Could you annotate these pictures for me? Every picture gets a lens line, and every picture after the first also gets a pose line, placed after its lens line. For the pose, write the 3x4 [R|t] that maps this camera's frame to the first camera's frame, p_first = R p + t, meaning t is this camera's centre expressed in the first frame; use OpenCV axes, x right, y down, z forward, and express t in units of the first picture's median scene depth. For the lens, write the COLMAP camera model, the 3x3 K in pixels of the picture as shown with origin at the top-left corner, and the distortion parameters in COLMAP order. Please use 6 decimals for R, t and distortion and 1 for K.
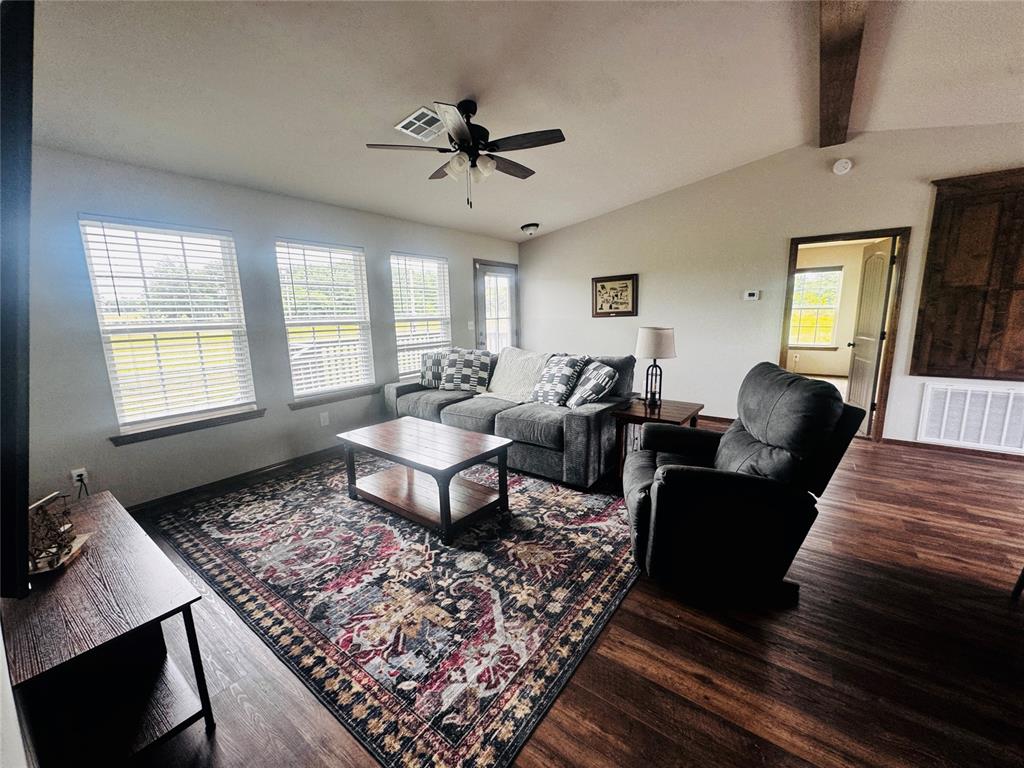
lens RADIAL K [[409.8, 0, 512.0], [0, 409.8, 384.0], [0, 0, 1]] dist [-0.001106, -0.000046]
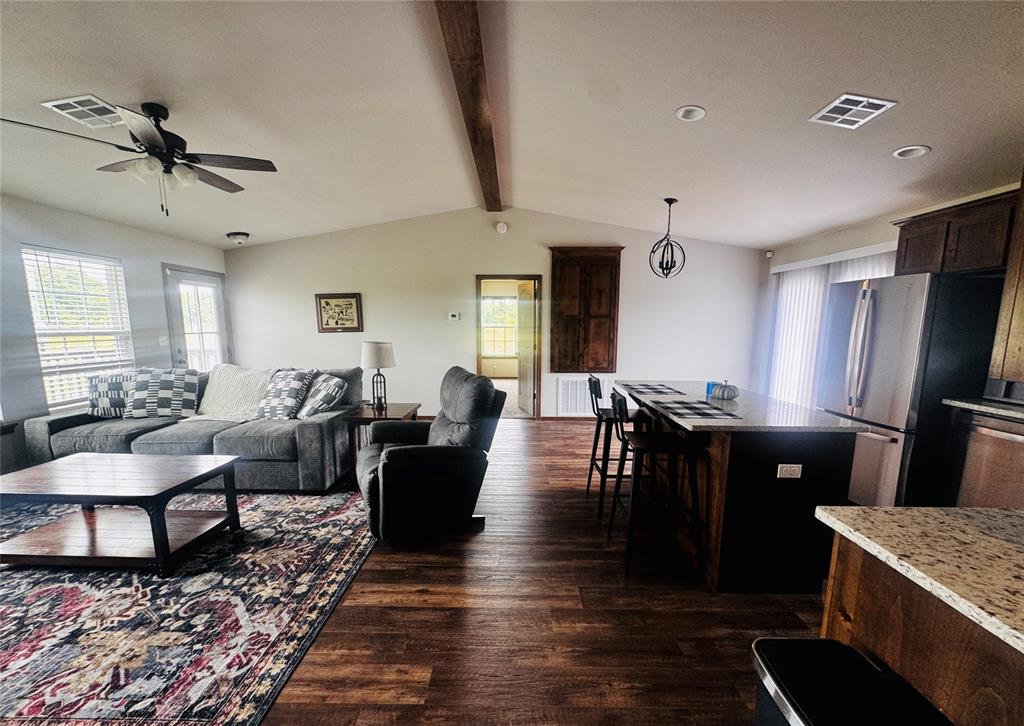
lens RADIAL K [[411.4, 0, 510.2], [0, 411.4, 383.5], [0, 0, 1]] dist [-0.000247, 0.000501]
pose [[0.812683, -0.063458, 0.579241, -0.036592], [0.085426, 0.996287, -0.010707, 0.032822], [-0.576411, 0.058183, 0.815086, -0.219478]]
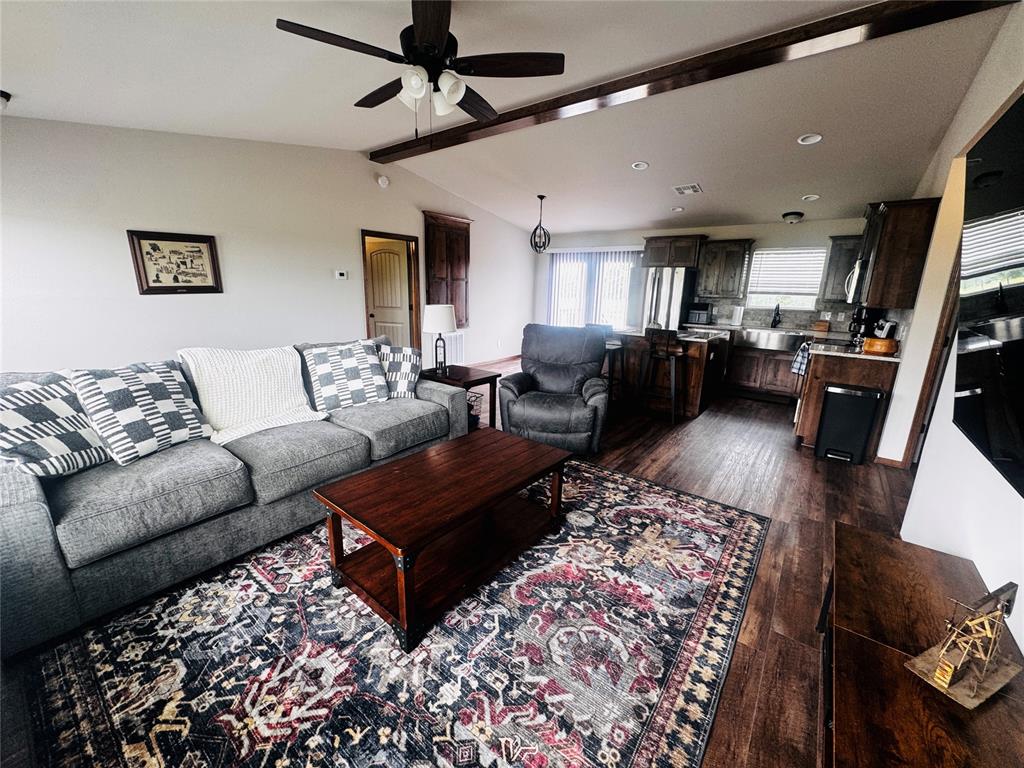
lens RADIAL K [[409.8, 0, 512.0], [0, 409.8, 384.0], [0, 0, 1]] dist [-0.001106, -0.000046]
pose [[0.015775, -0.212369, 0.977062, -1.011333], [0.154861, 0.965911, 0.207445, -0.164718], [-0.987810, 0.148037, 0.048125, 0.978760]]
